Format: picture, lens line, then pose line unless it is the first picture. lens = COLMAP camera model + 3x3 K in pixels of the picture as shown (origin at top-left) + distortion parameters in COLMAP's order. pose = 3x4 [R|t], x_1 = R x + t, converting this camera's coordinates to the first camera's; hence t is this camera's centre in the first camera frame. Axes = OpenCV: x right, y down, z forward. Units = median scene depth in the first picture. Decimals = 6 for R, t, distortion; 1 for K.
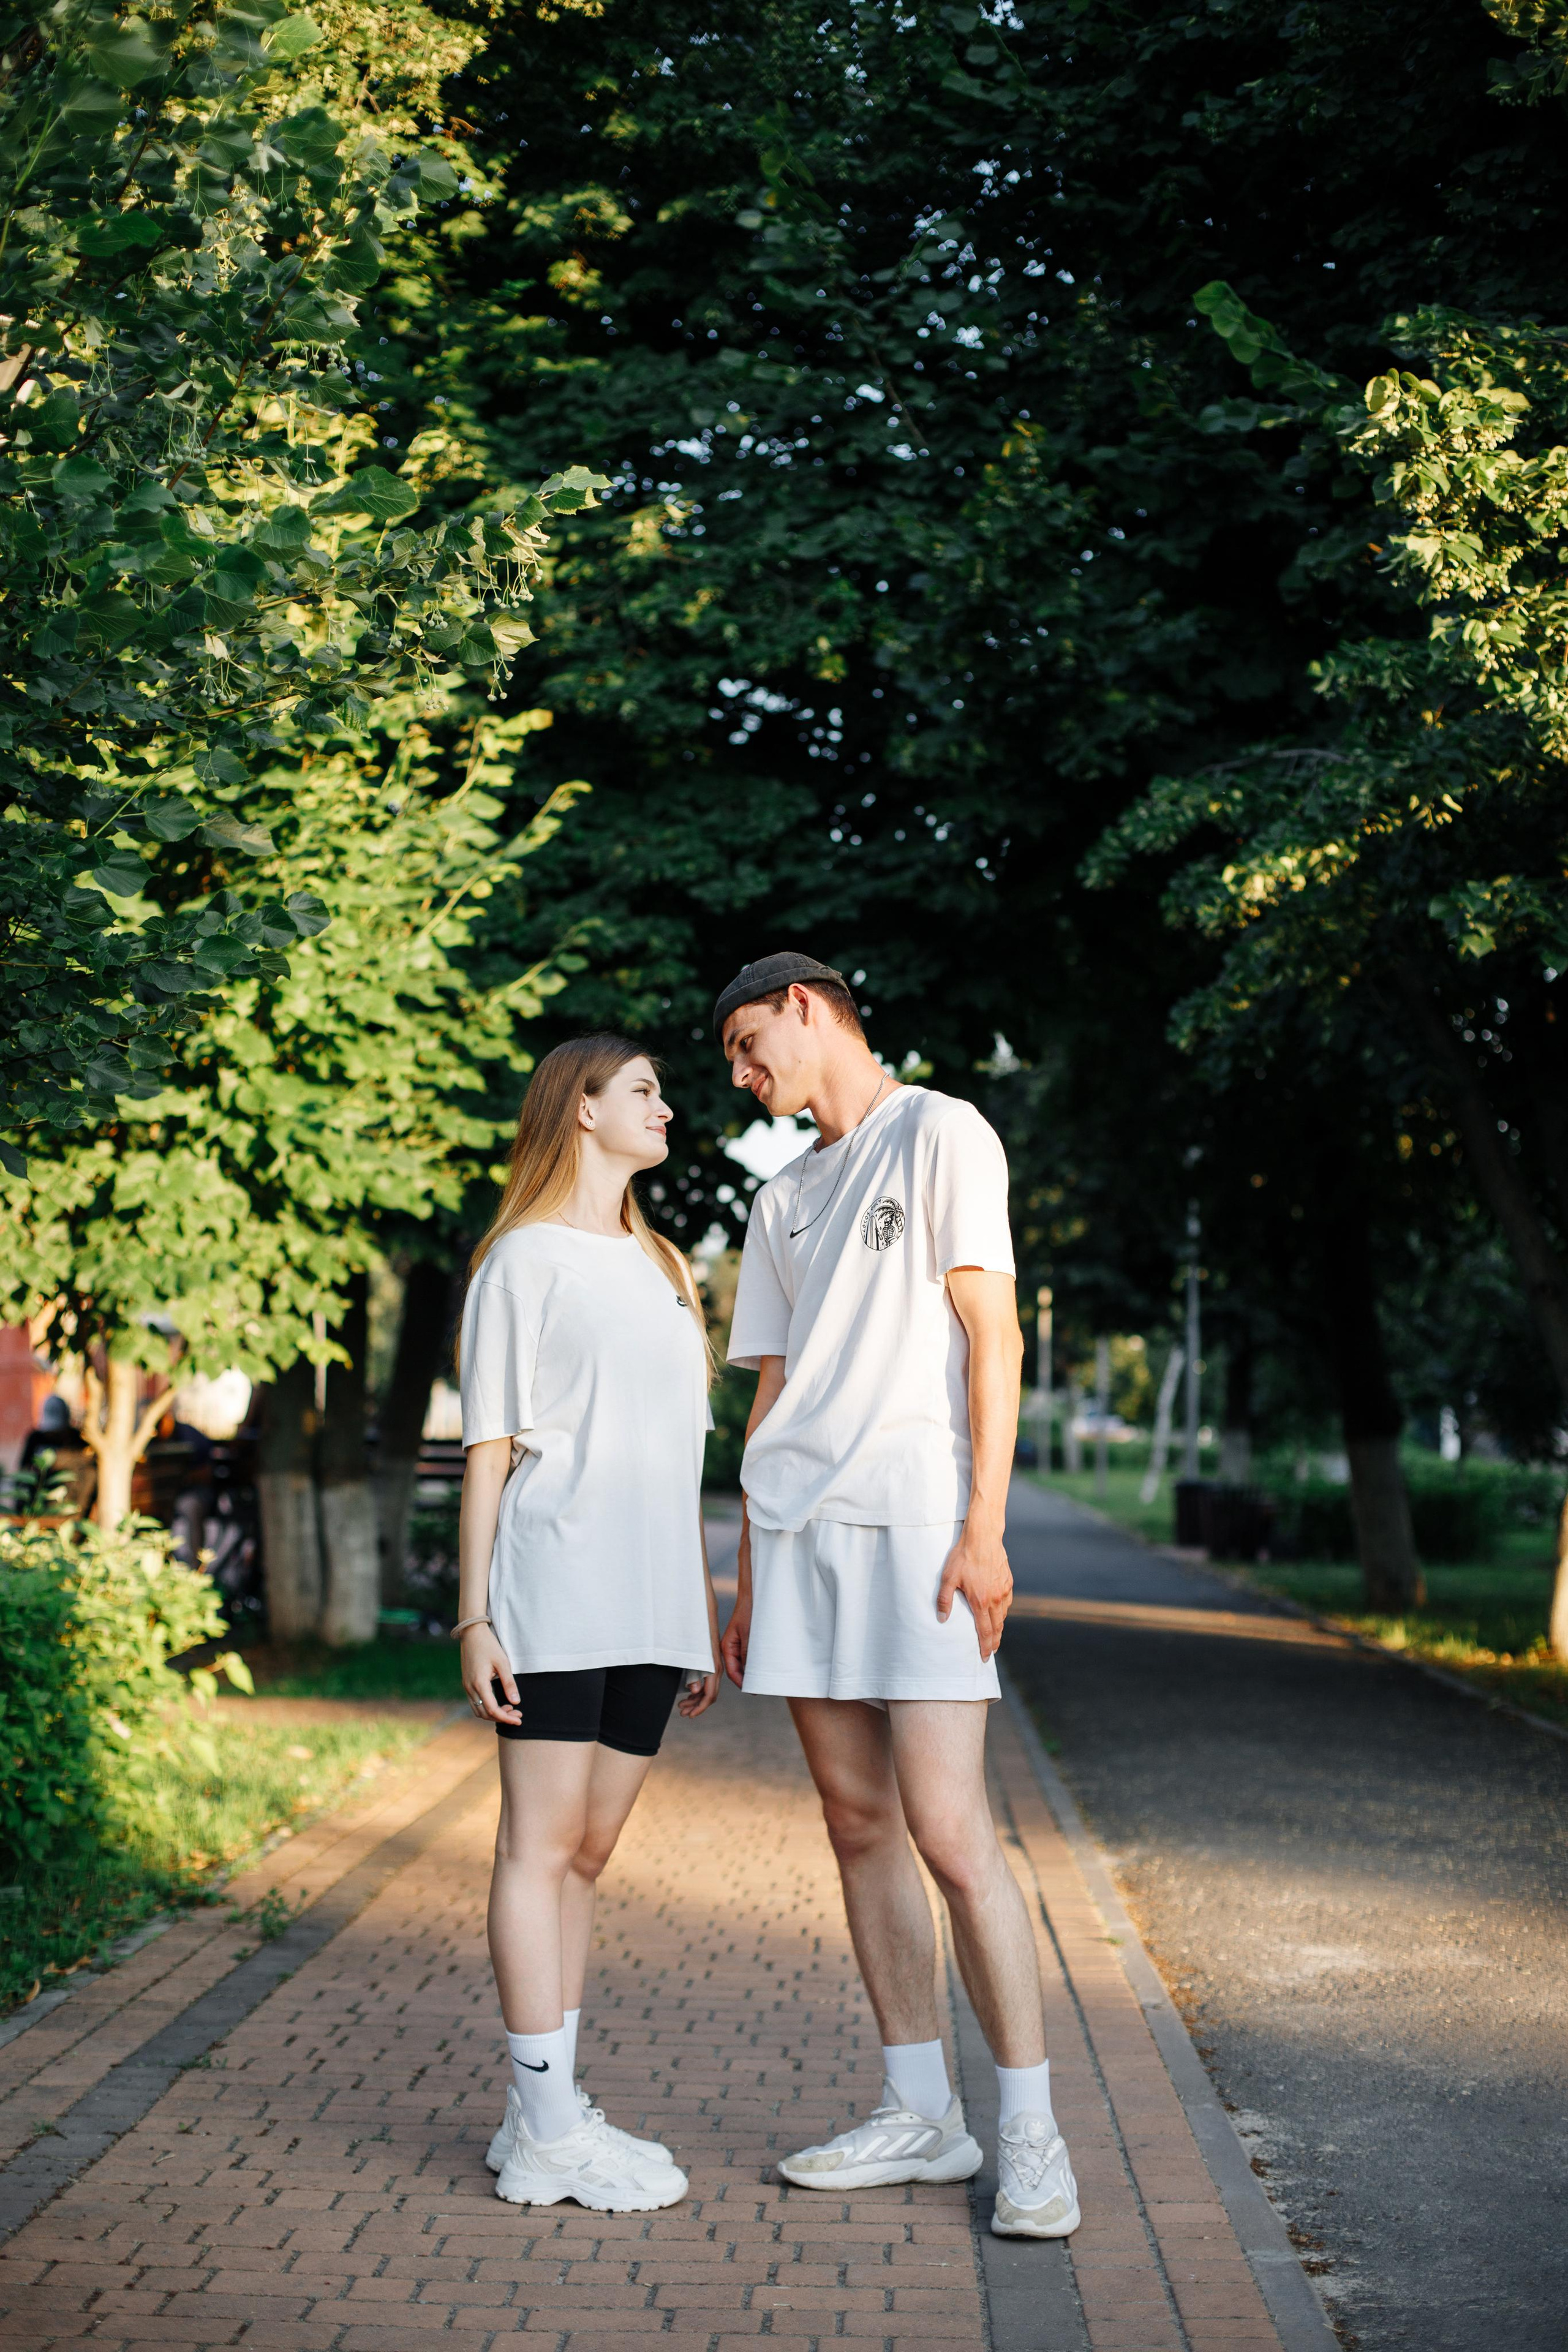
lens RADIAL K [[3464.7, 0, 784.0], [0, 3464.7, 1176.0], [0, 0, 1]] dist [-0.120751, -0.012266]
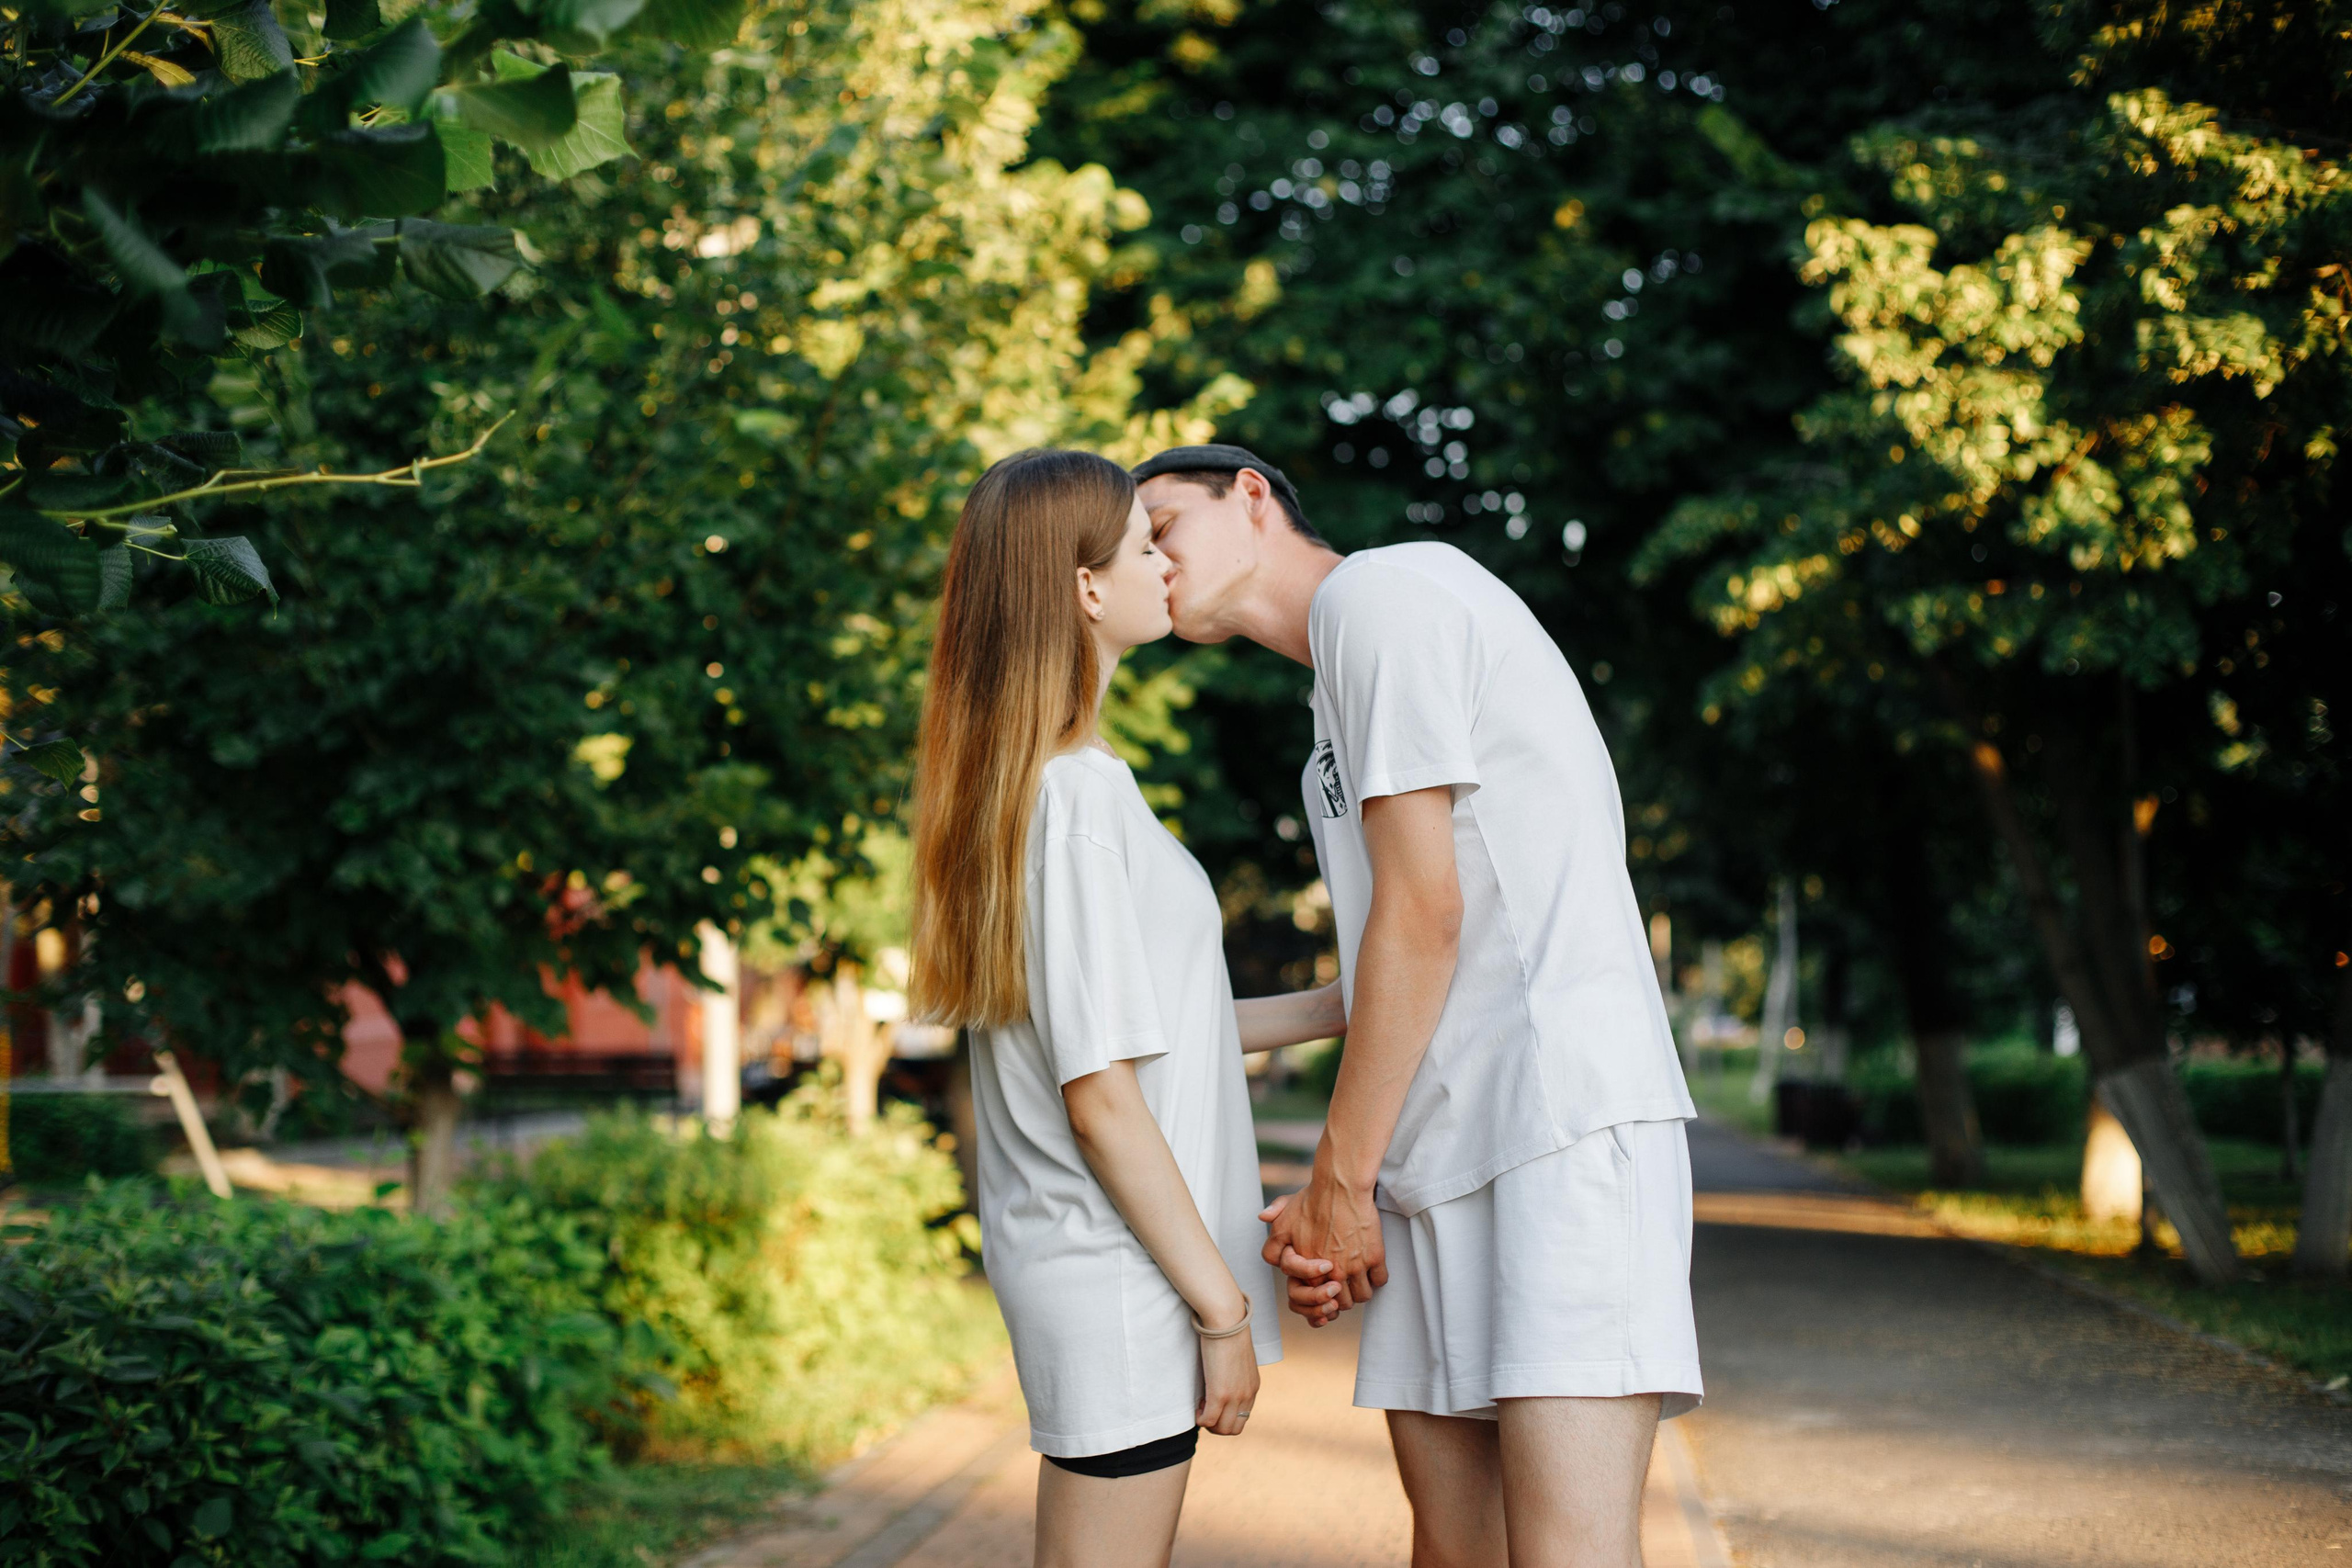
lens RADIAL K [[3500.7, 0, 1176.0], [0, 3500.7, 784.0], [0, 0, 1]] dist [-0.106586, -0.023853]
pose [[0.997448, -0.027188, -0.066012, 0.006575], [0.027095, 0.999630, -0.002311, -0.015796], [0.066050, 0.000516, 0.997816, -0.256021]]
